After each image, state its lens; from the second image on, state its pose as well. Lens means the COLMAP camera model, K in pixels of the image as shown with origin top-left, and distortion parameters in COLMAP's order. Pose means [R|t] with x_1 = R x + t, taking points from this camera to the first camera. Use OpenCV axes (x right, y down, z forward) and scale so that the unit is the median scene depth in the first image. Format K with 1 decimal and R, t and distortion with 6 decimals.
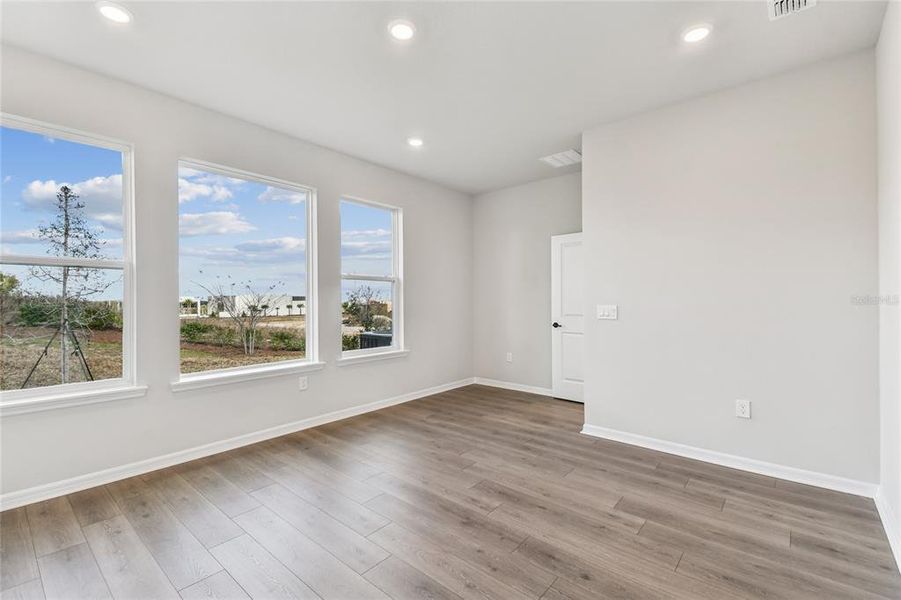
lens RADIAL K [[400.5, 0, 452.1], [0, 400.5, 303.8], [0, 0, 1]] dist [0.008642, -0.003031]
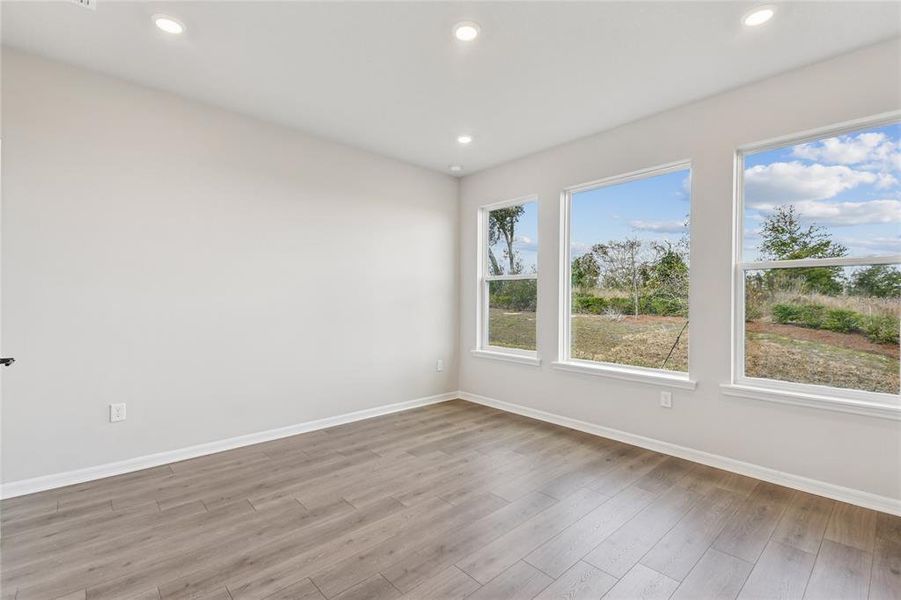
lens RADIAL K [[400.5, 0, 431.8], [0, 400.5, 298.7], [0, 0, 1]] dist [0.008642, -0.003031]
pose [[0.994807, 0.017906, -0.100191, -1.543190], [-0.018389, 0.999823, -0.003896, 0.027618], [0.100103, 0.005719, 0.994961, -0.053546]]
